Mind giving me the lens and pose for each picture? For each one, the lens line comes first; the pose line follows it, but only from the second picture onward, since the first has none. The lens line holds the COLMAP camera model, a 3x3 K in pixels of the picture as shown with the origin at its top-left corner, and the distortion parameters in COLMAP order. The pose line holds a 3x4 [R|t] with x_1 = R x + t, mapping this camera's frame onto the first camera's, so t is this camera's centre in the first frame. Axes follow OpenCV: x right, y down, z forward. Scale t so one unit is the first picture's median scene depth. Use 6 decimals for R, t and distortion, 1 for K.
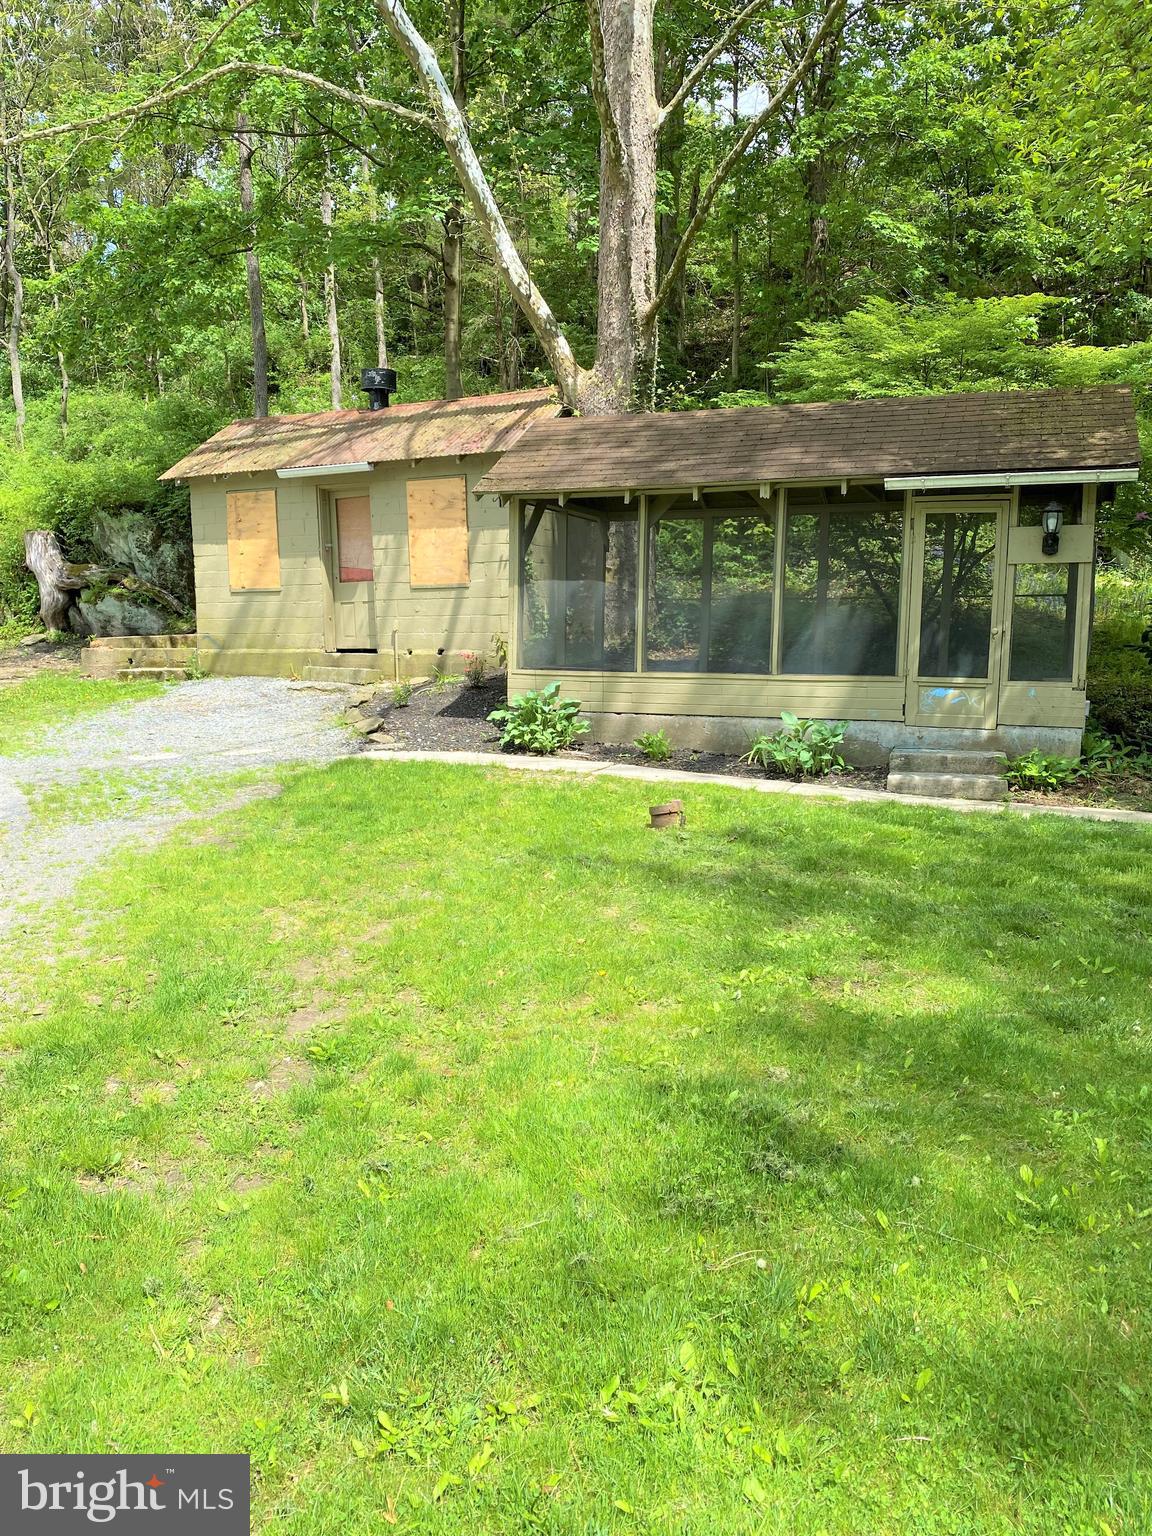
lens RADIAL K [[1181.4, 0, 578.5], [0, 1181.4, 739.2], [0, 0, 1]] dist [0.046729, -0.056818]
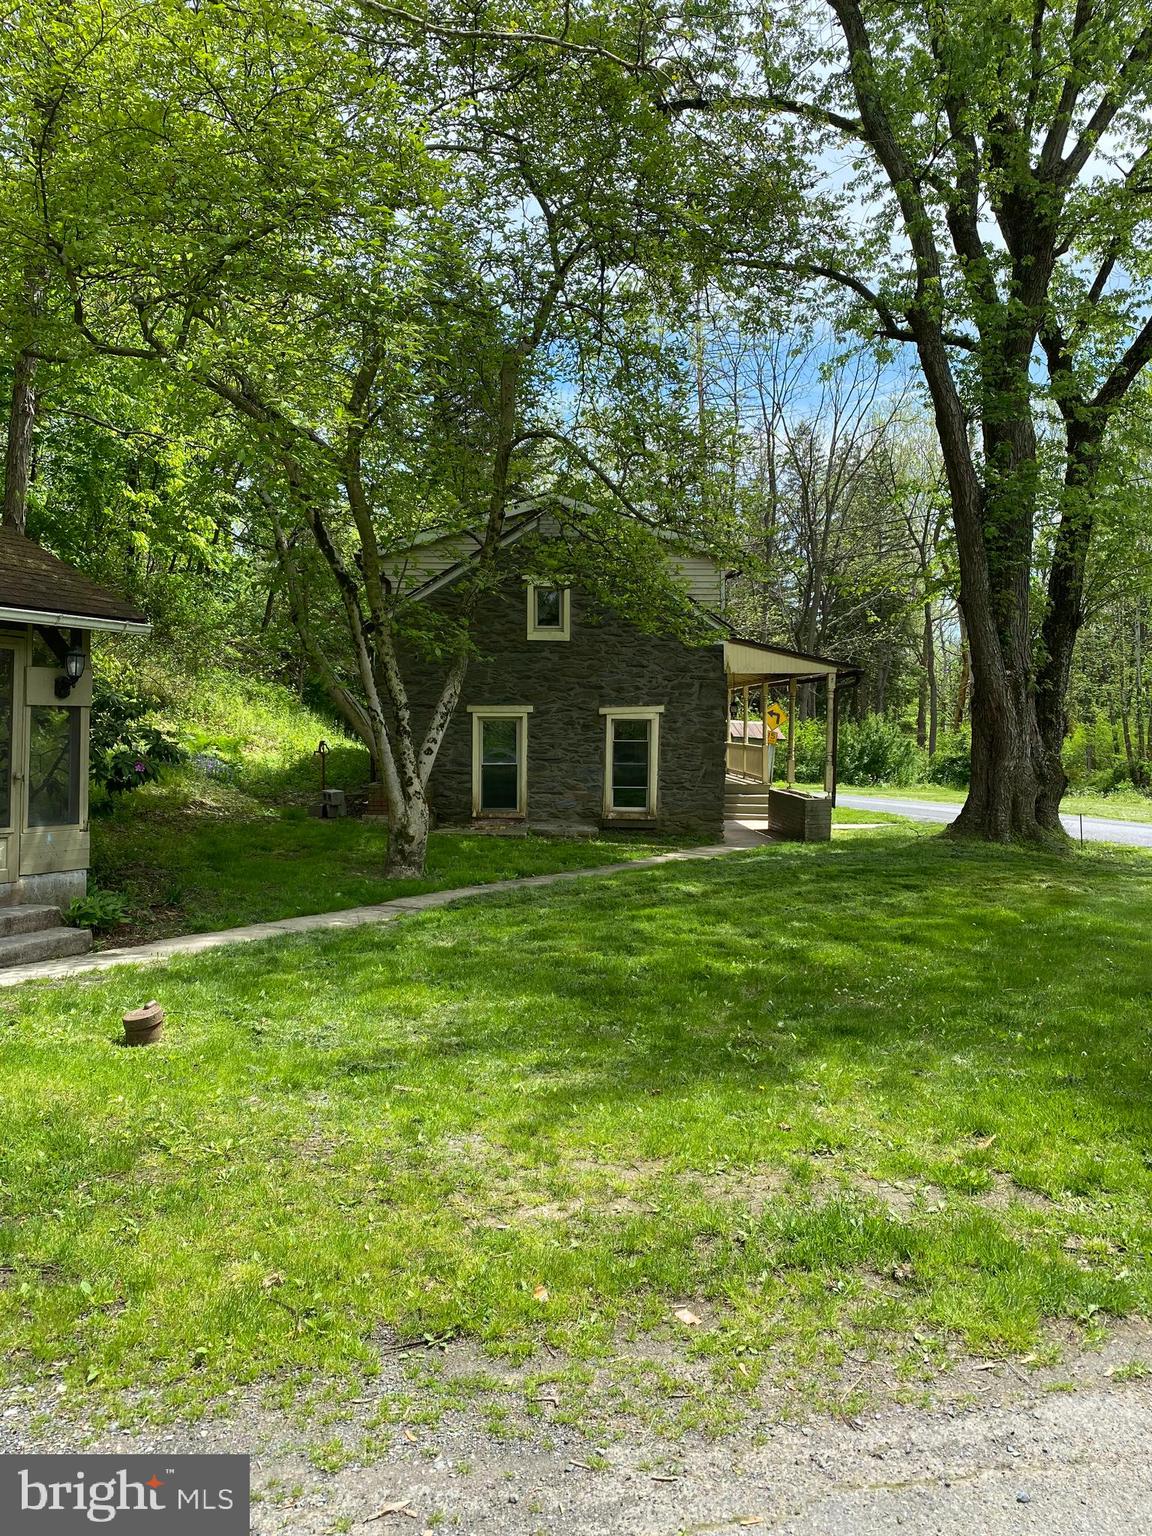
lens RADIAL K [[1181.4, 0, 578.5], [0, 1181.4, 739.2], [0, 0, 1]] dist [0.046729, -0.056818]
pose [[0.071456, -0.004759, 0.997432, -0.563403], [0.100927, 0.994891, -0.002483, -0.074216], [-0.992324, 0.100846, 0.071571, 0.508901]]
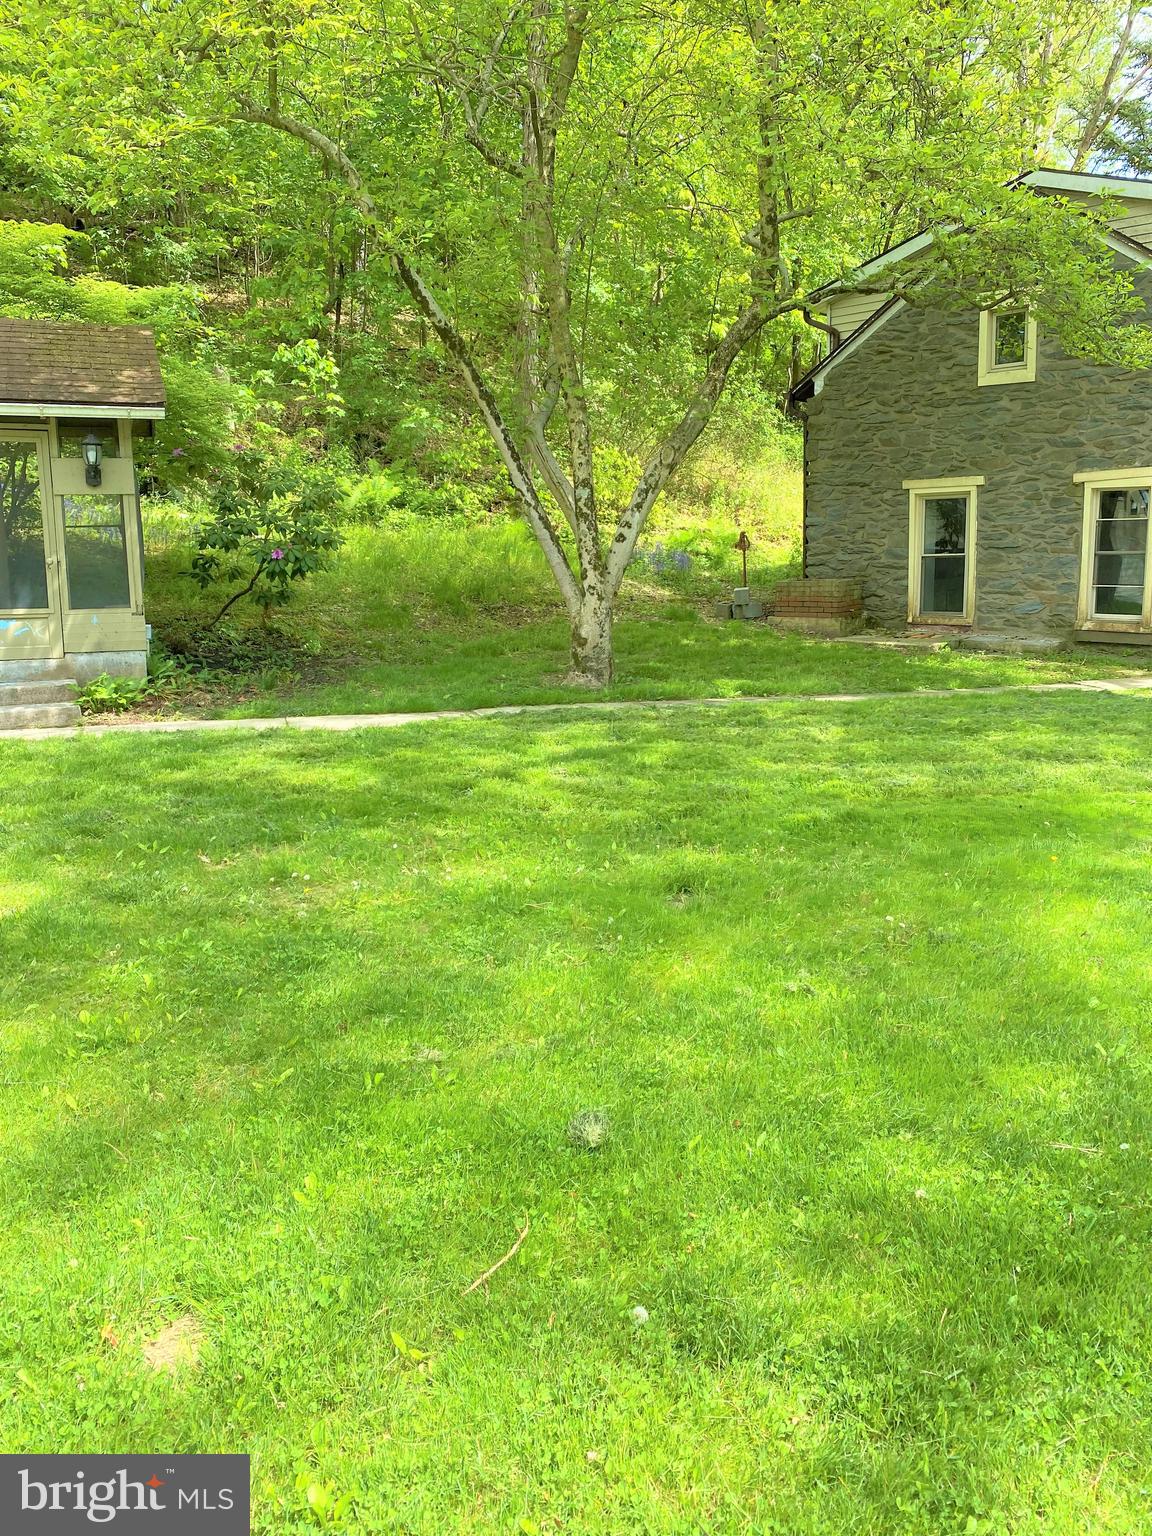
lens RADIAL K [[1181.4, 0, 578.5], [0, 1181.4, 739.2], [0, 0, 1]] dist [0.046729, -0.056818]
pose [[0.744669, -0.123454, 0.655917, 0.000660], [0.087347, 0.992319, 0.087604, 0.010734], [-0.661694, -0.007943, 0.749732, -0.065891]]
